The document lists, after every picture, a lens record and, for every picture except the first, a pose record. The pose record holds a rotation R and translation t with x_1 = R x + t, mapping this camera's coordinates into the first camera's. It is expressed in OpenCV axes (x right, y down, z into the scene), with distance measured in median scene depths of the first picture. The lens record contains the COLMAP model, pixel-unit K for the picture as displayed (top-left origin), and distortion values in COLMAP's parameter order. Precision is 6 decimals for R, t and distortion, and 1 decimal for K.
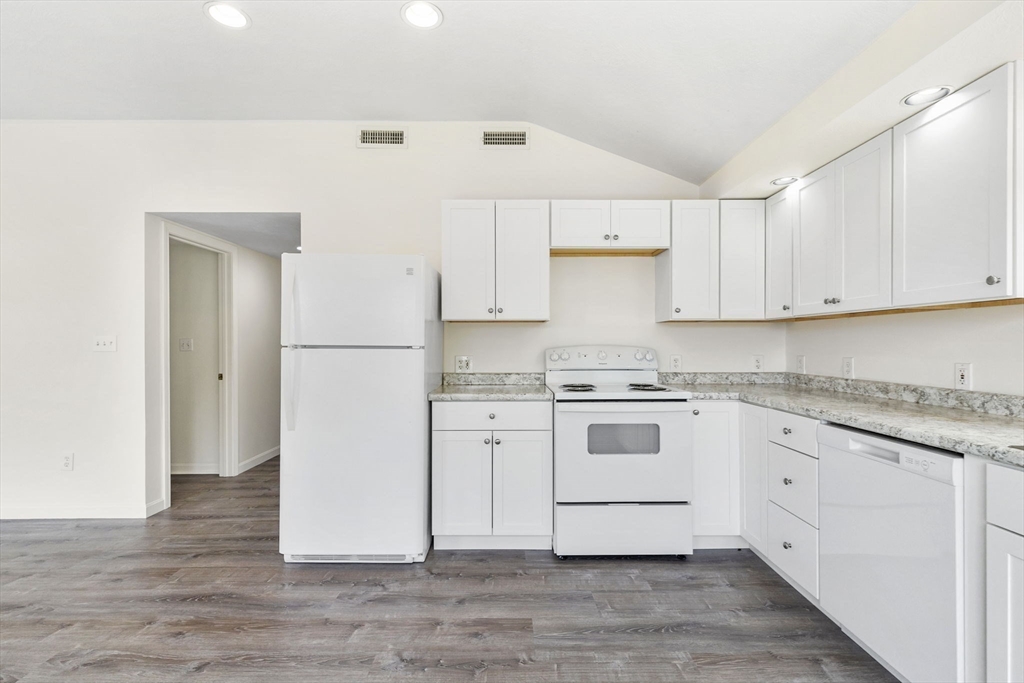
lens RADIAL K [[466.2, 0, 512.0], [0, 466.2, 341.5], [0, 0, 1]] dist [0.006627, -0.000045]
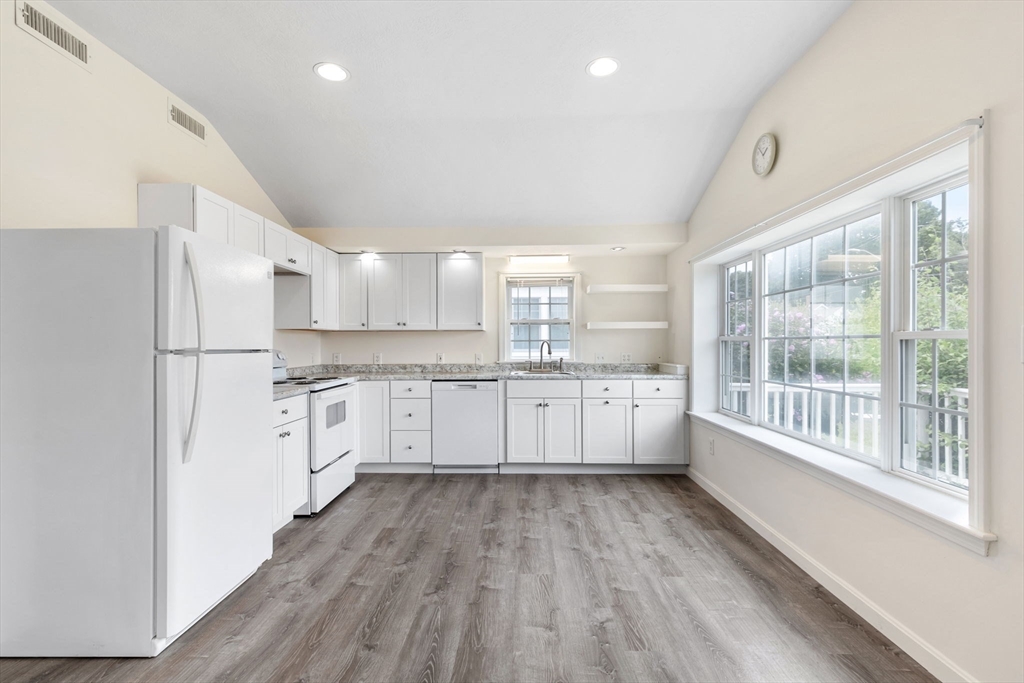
lens RADIAL K [[466.2, 0, 512.0], [0, 466.2, 341.5], [0, 0, 1]] dist [0.006627, -0.000045]
pose [[0.027602, 0.005590, 0.999603, -1.457392], [0.000974, 0.999984, -0.005619, -0.000581], [-0.999619, 0.001129, 0.027596, 0.541828]]
